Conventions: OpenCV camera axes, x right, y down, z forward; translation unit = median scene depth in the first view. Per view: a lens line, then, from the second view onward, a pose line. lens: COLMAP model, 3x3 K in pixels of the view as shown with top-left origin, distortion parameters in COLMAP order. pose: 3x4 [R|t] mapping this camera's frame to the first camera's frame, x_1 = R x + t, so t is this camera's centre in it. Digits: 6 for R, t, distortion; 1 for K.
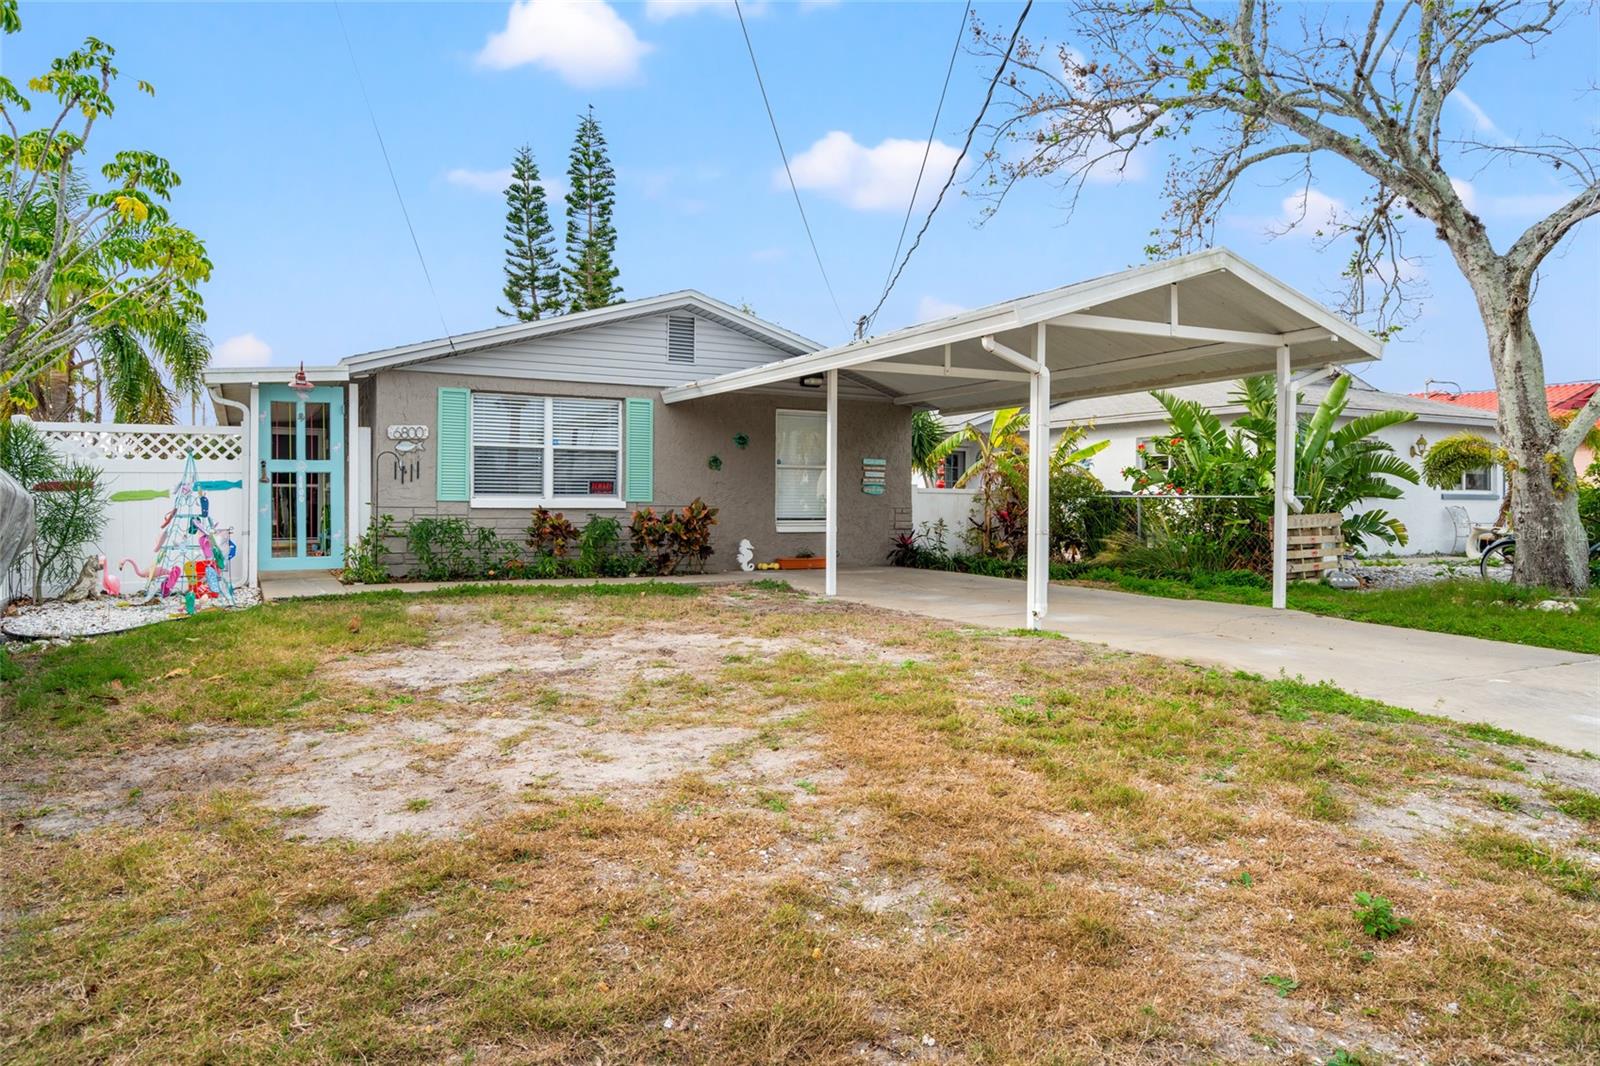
lens RADIAL K [[1019.8, 0, 798.9], [0, 1019.8, 523.6], [0, 0, 1]] dist [0.007150, 0.001197]
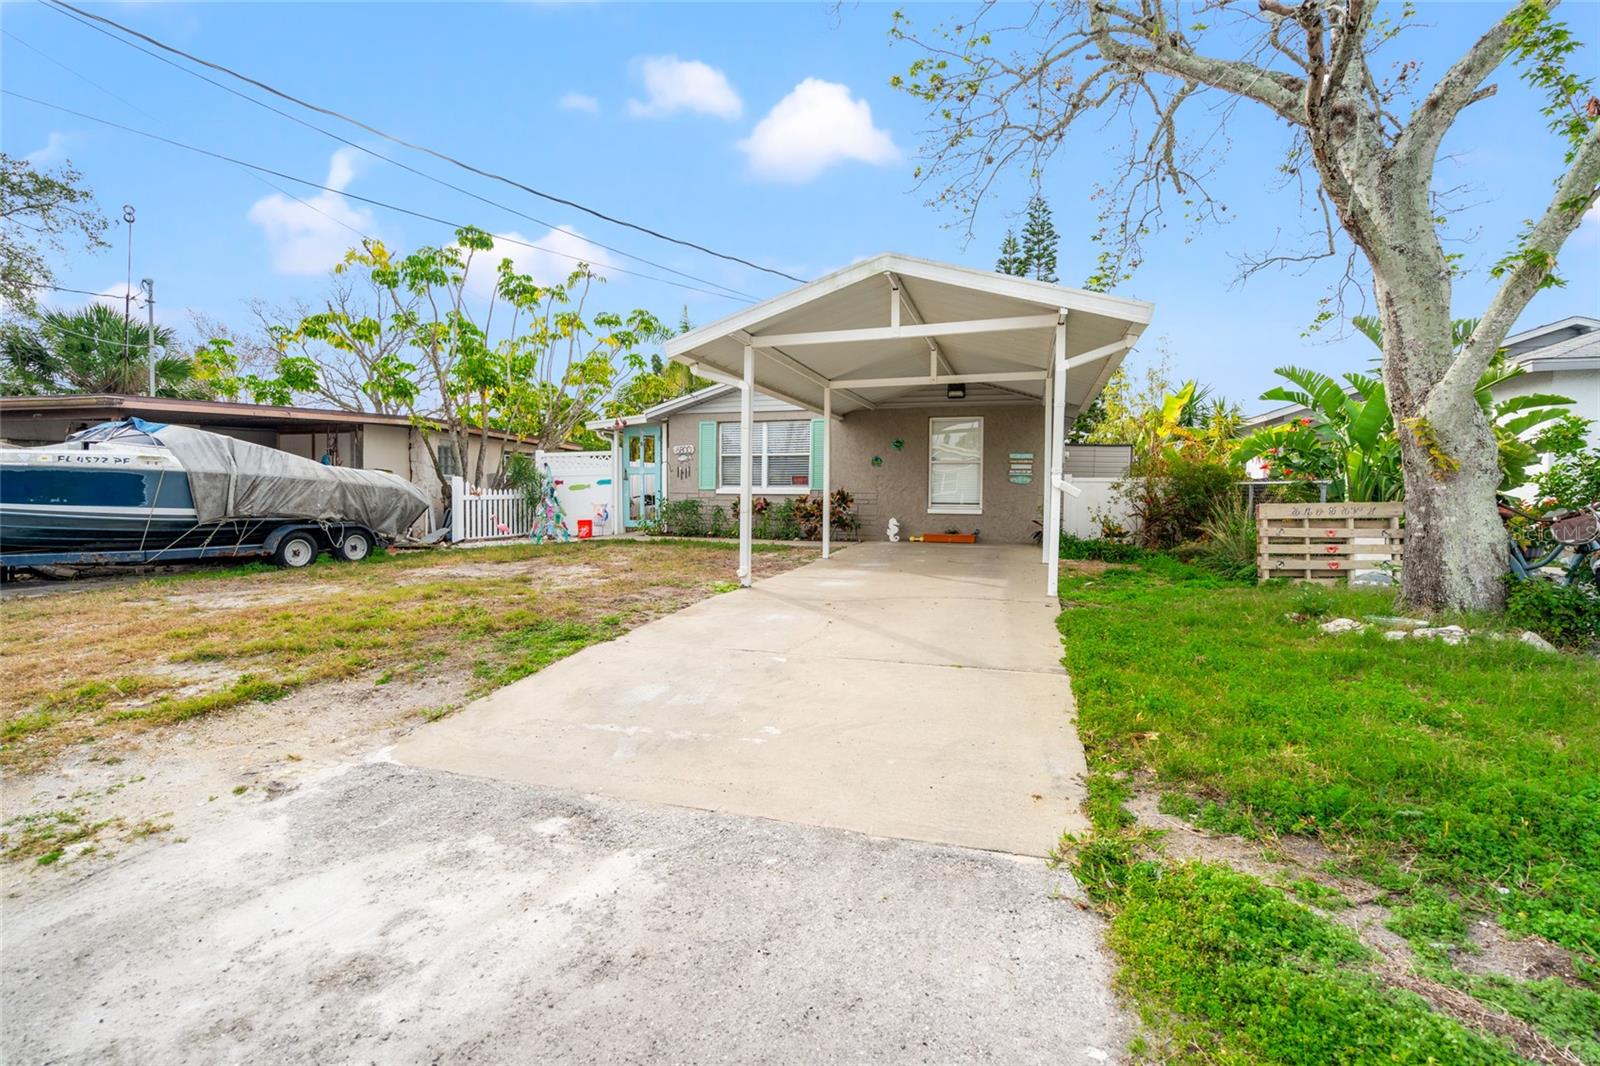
lens RADIAL K [[738.7, 0, 800.9], [0, 738.7, 532.9], [0, 0, 1]] dist [0.000772, 0.000860]
pose [[0.699500, 0.038763, -0.713581, 0.585608], [-0.015207, 0.999109, 0.039365, -0.001150], [0.714471, -0.016684, 0.699466, 0.243926]]
